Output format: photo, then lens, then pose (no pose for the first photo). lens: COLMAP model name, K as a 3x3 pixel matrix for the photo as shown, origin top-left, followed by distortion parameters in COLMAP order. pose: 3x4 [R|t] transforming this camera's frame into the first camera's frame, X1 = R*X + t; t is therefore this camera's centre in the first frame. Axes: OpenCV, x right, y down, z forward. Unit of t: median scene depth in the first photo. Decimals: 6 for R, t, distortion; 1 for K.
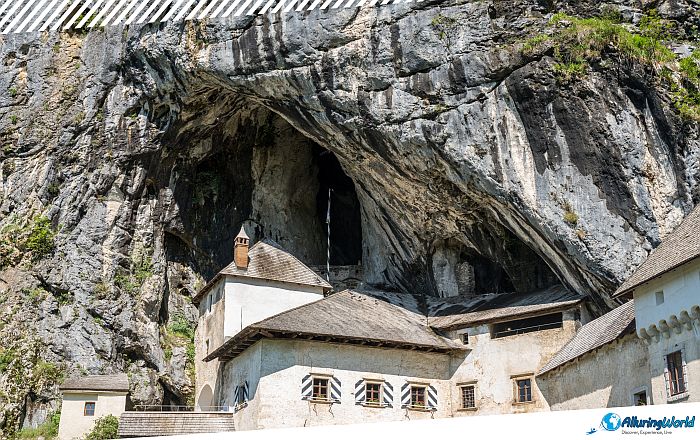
lens RADIAL K [[1030.7, 0, 346.0], [0, 1030.7, 214.5], [0, 0, 1]] dist [0.048256, 0.000000]
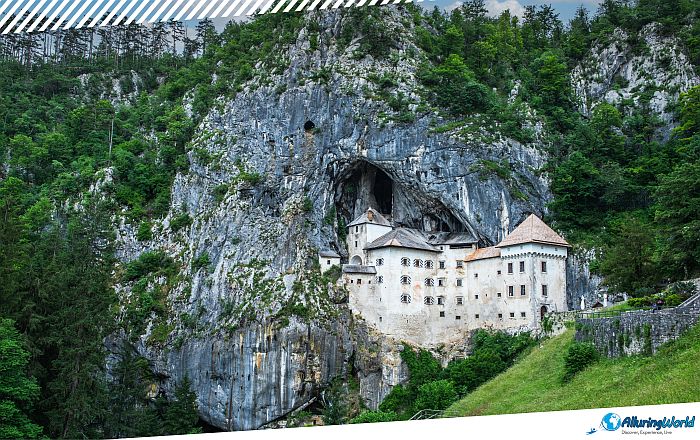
lens RADIAL K [[613.8, 0, 354.2], [0, 613.8, 213.4], [0, 0, 1]] dist [-0.013526, 0.011597]
pose [[0.975315, 0.060570, 0.212351, -0.593590], [-0.094482, 0.983639, 0.153384, -0.272698], [-0.199586, -0.169661, 0.965081, -0.875024]]
